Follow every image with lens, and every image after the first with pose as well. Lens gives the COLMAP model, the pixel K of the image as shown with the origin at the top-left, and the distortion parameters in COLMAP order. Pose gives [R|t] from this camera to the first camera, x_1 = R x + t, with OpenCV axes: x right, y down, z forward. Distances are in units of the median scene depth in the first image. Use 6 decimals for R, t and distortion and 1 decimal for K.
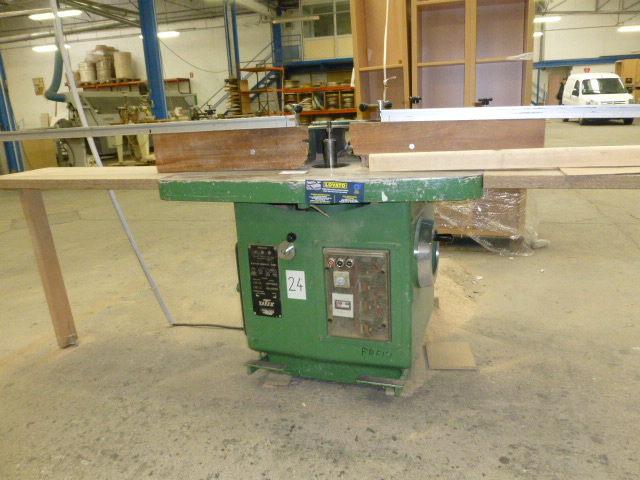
lens RADIAL K [[514.0, 0, 325.8], [0, 514.0, 242.3], [0, 0, 1]] dist [-0.010085, -0.010015]
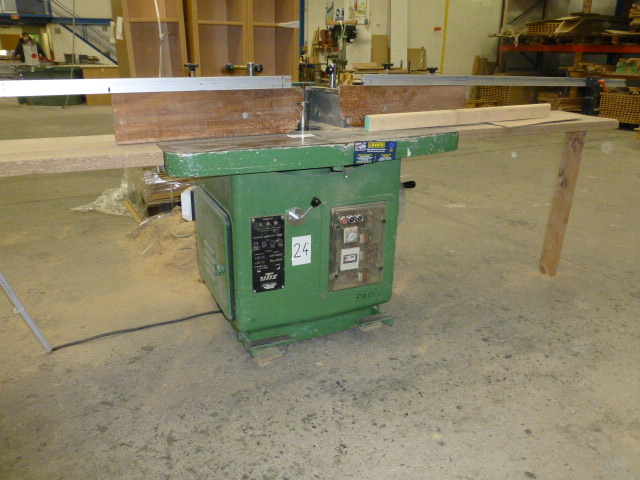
lens RADIAL K [[514.0, 0, 318.3], [0, 514.0, 241.9], [0, 0, 1]] dist [-0.010085, -0.010015]
pose [[0.712987, -0.184977, 0.676338, -0.697745], [0.134530, 0.982743, 0.126959, -0.054344], [-0.688151, 0.000467, 0.725568, 0.256859]]
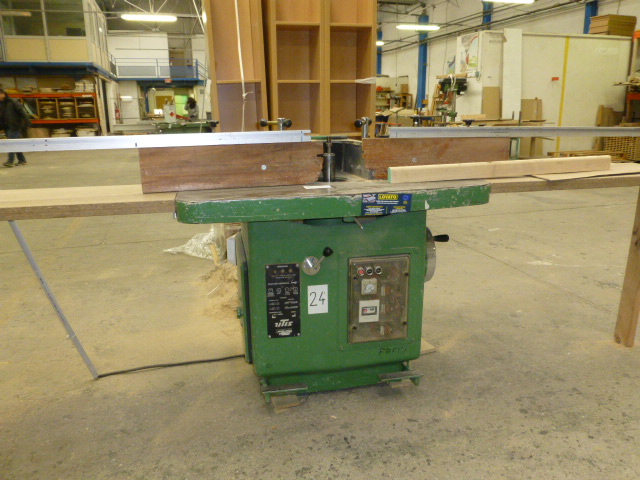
lens RADIAL K [[514.0, 0, 322.8], [0, 514.0, 243.3], [0, 0, 1]] dist [-0.010085, -0.010015]
pose [[0.855681, -0.092318, 0.509203, -0.544160], [0.103153, 0.994641, 0.006986, -0.031036], [-0.507119, 0.046548, 0.860618, 0.131228]]
